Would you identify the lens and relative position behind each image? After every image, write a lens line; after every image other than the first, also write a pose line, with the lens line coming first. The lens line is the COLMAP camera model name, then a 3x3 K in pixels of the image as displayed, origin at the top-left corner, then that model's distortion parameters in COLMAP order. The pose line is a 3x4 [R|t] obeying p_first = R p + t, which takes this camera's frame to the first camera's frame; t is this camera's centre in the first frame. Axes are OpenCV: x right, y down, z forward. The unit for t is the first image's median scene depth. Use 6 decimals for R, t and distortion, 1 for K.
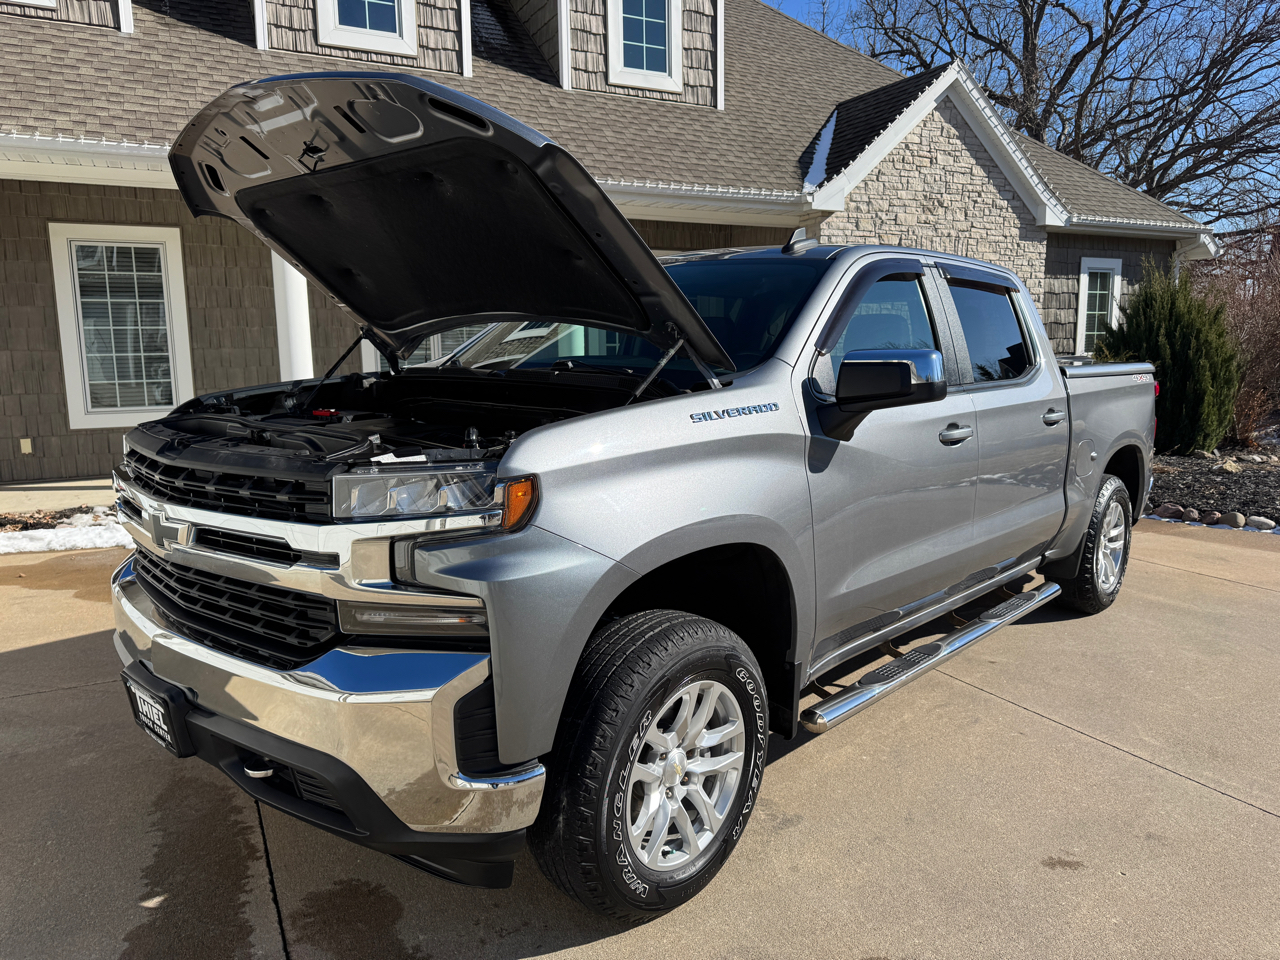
lens RADIAL K [[901.2, 0, 644.5], [0, 901.2, 480.3], [0, 0, 1]] dist [0.007883, -0.008065]
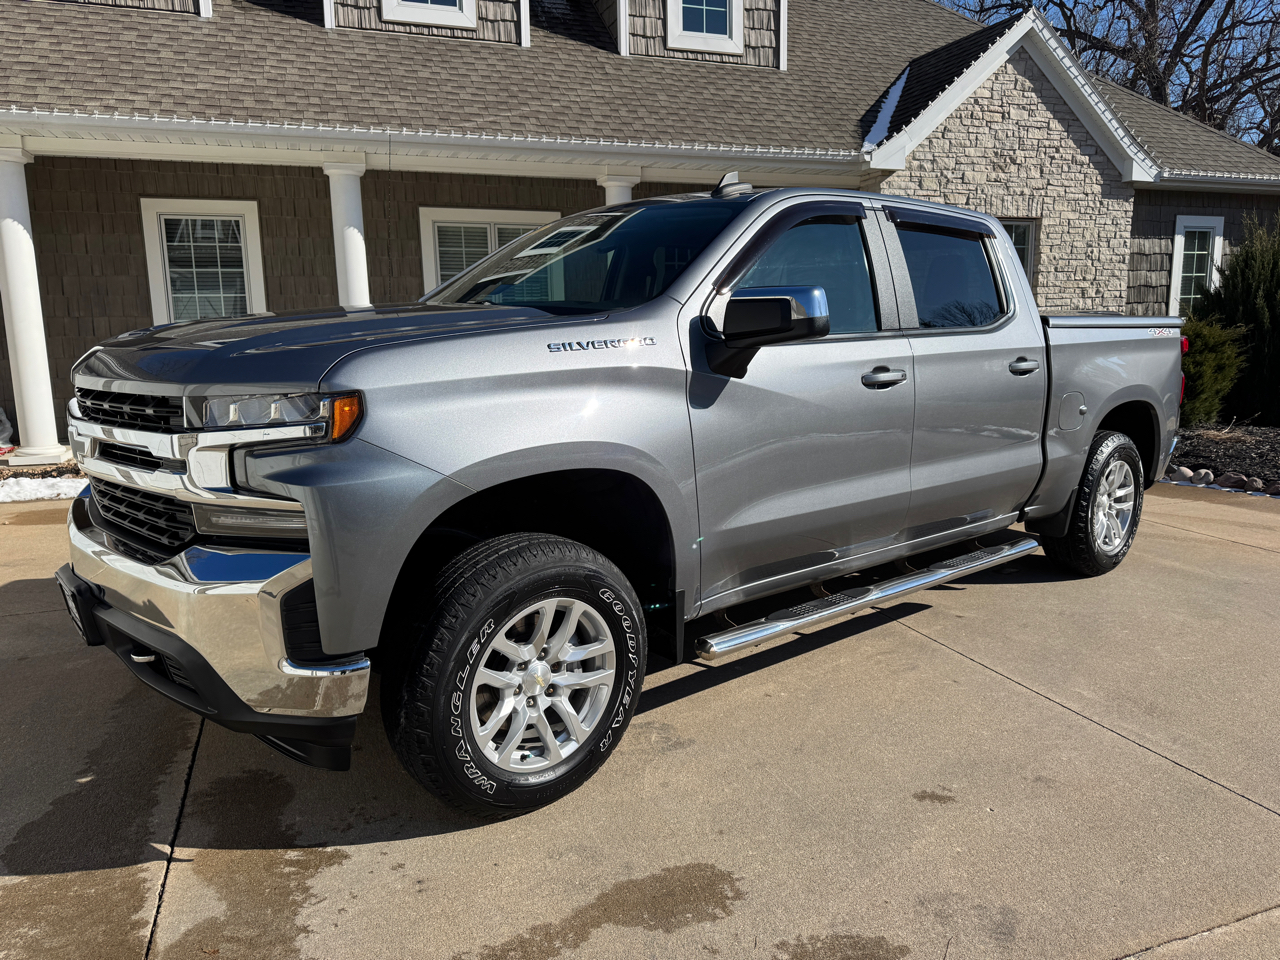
lens RADIAL K [[900.2, 0, 637.1], [0, 900.2, 475.4], [0, 0, 1]] dist [0.007384, -0.006336]
pose [[0.992186, 0.017100, -0.123587, 0.071515], [-0.014306, 0.999622, 0.023460, 0.013503], [0.123941, -0.021509, 0.992056, -0.007804]]
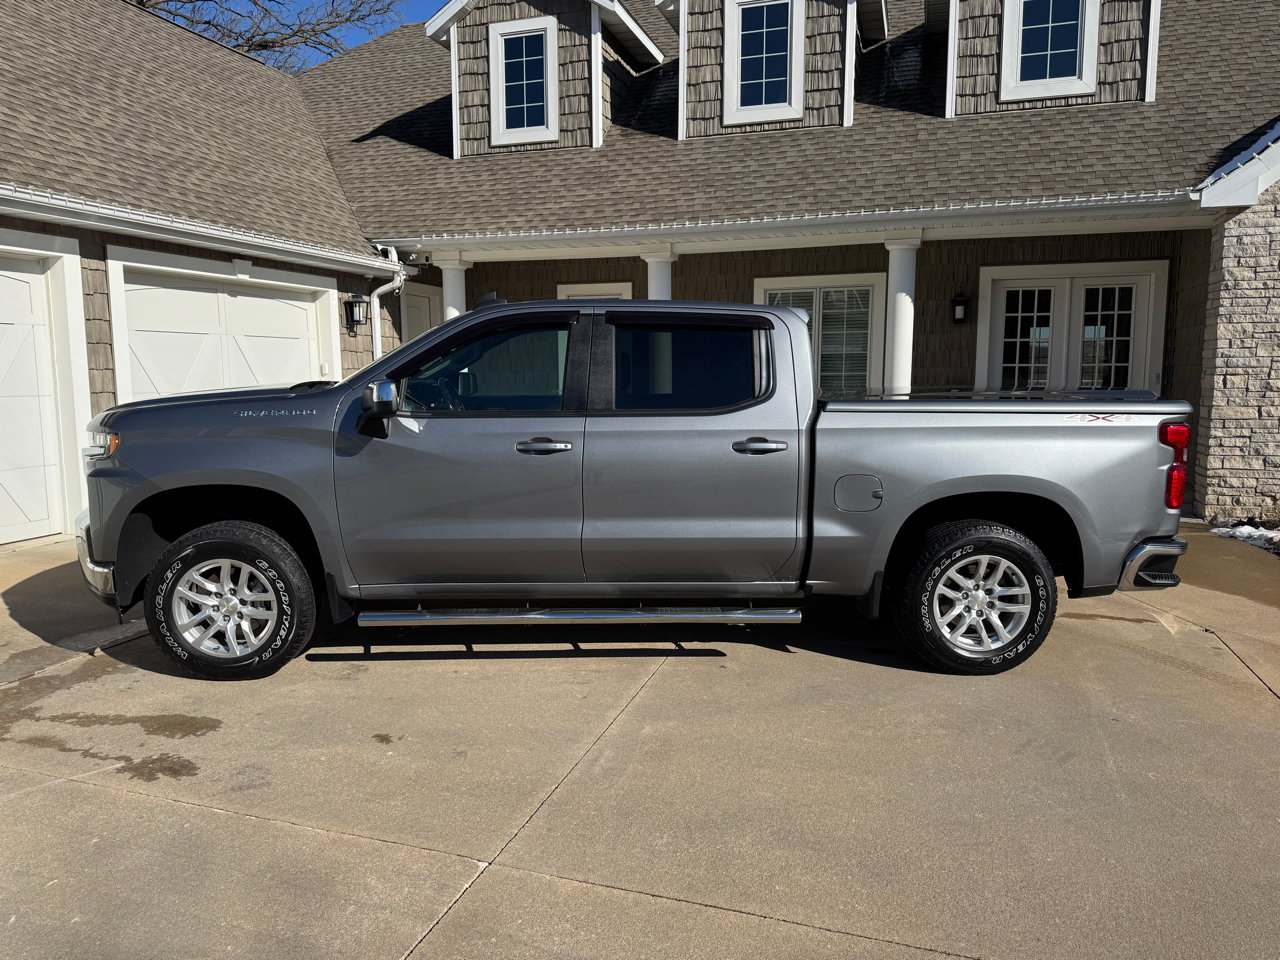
lens RADIAL K [[885.5, 0, 633.8], [0, 885.5, 496.3], [0, 0, 1]] dist [-0.005817, -0.007372]
pose [[0.708134, 0.104495, -0.698303, 0.474743], [-0.106032, 0.993511, 0.041145, -0.016001], [0.698071, 0.044907, 0.714619, 0.072591]]
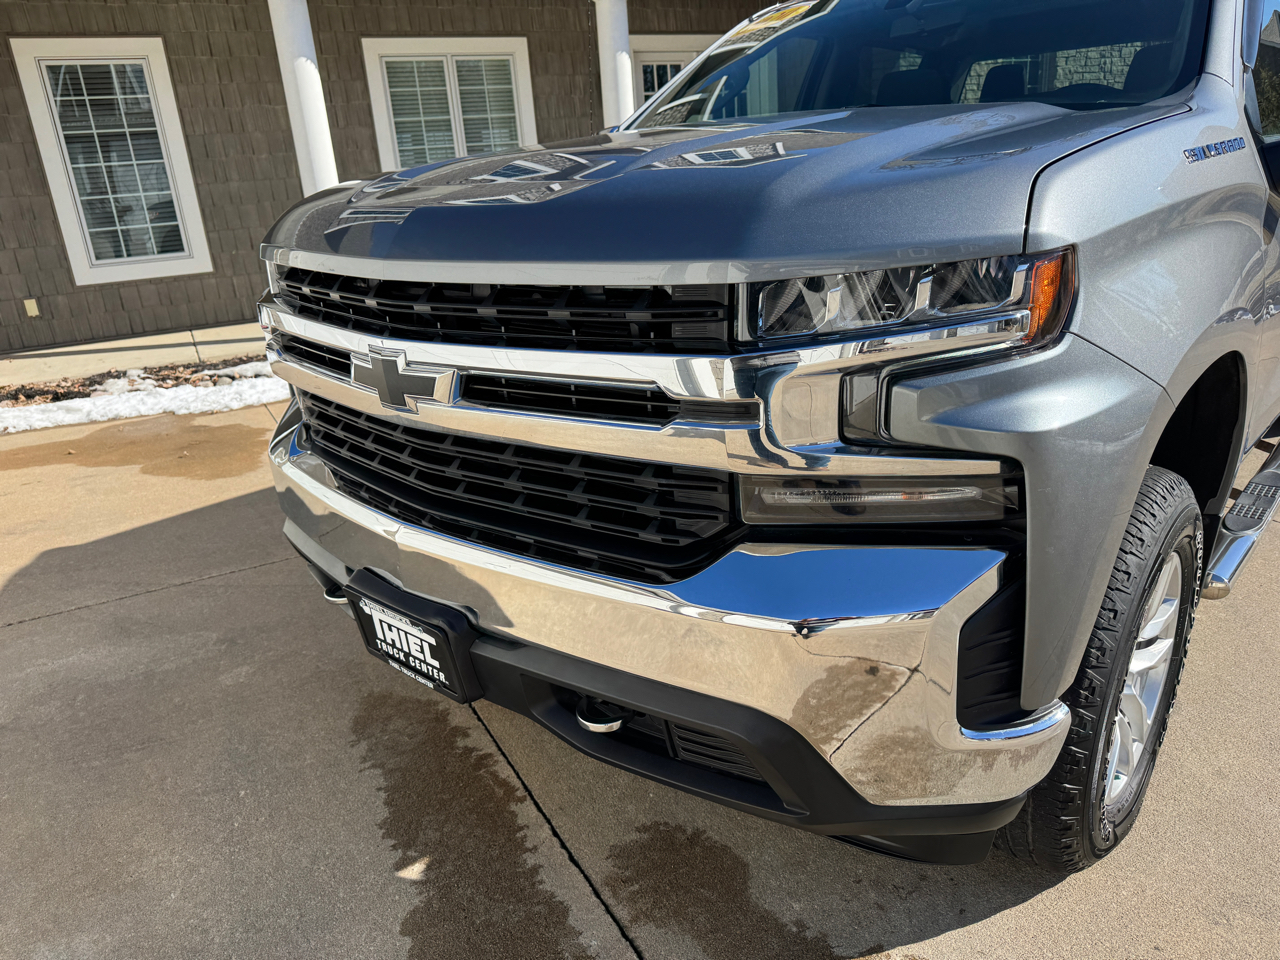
lens RADIAL K [[904.3, 0, 640.0], [0, 904.3, 480.0], [0, 0, 1]] dist [0.047549, -0.056323]
pose [[0.998087, -0.060946, -0.010358, -0.084774], [0.061814, 0.981722, 0.180002, 0.003975], [-0.000802, -0.180298, 0.983612, 0.078854]]
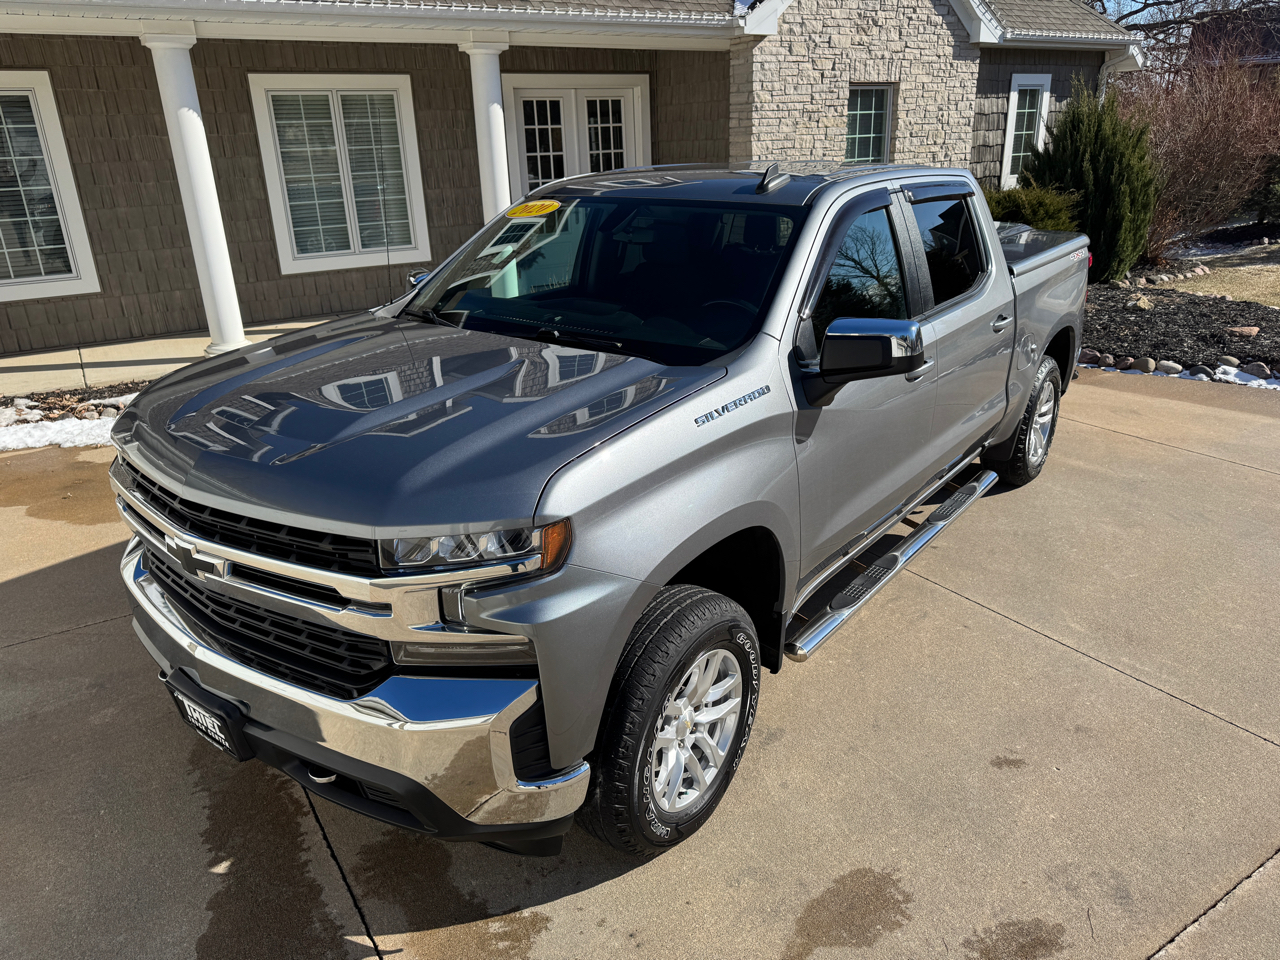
lens RADIAL K [[900.9, 0, 640.0], [0, 900.9, 480.0], [0, 0, 1]] dist [0.006726, -0.006088]
pose [[0.995480, -0.051720, 0.079655, -0.024877], [0.033871, 0.976899, 0.211002, -0.056010], [-0.088728, -0.207350, 0.974235, -0.007303]]
